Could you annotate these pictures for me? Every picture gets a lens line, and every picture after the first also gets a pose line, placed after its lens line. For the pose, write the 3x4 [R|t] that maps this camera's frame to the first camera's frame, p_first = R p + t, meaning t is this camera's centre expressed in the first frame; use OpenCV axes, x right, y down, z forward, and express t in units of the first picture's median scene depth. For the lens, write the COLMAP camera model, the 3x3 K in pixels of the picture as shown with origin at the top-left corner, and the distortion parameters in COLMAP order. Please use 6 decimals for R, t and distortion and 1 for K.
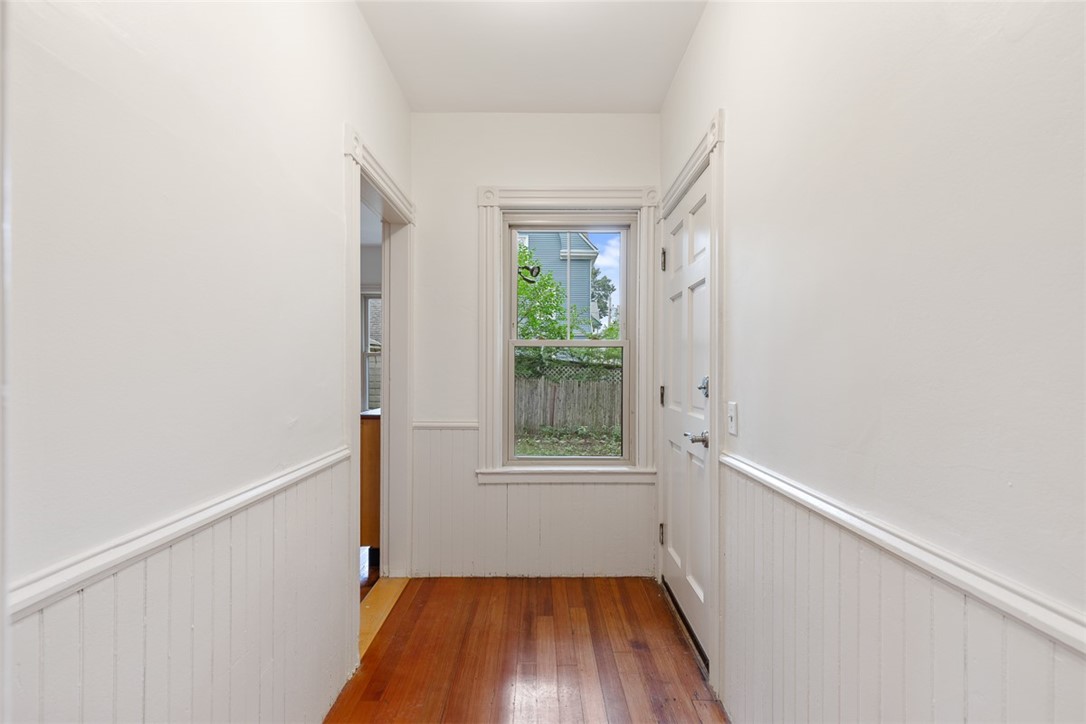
lens RADIAL K [[498.1, 0, 543.1], [0, 498.1, 374.1], [0, 0, 1]] dist [0.006439, -0.000285]
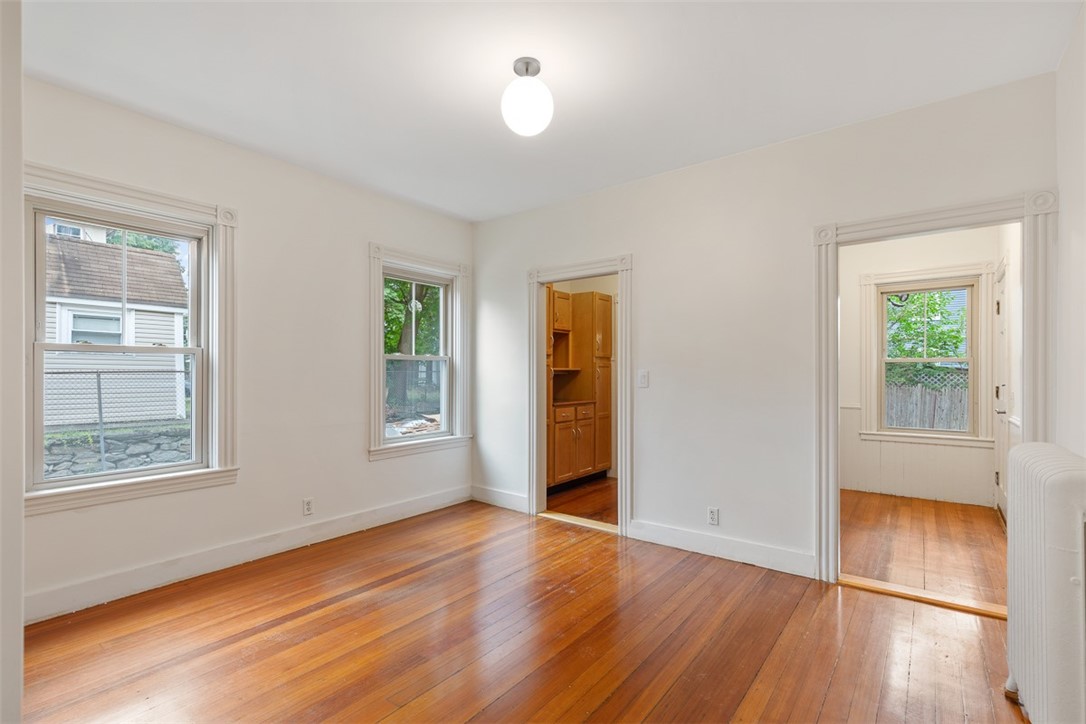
lens RADIAL K [[498.1, 0, 543.1], [0, 498.1, 374.1], [0, 0, 1]] dist [0.006439, -0.000285]
pose [[0.793310, -0.003408, -0.608809, 0.058056], [-0.006346, 0.999884, -0.013866, 0.015896], [0.608785, 0.014863, 0.793196, -1.122054]]
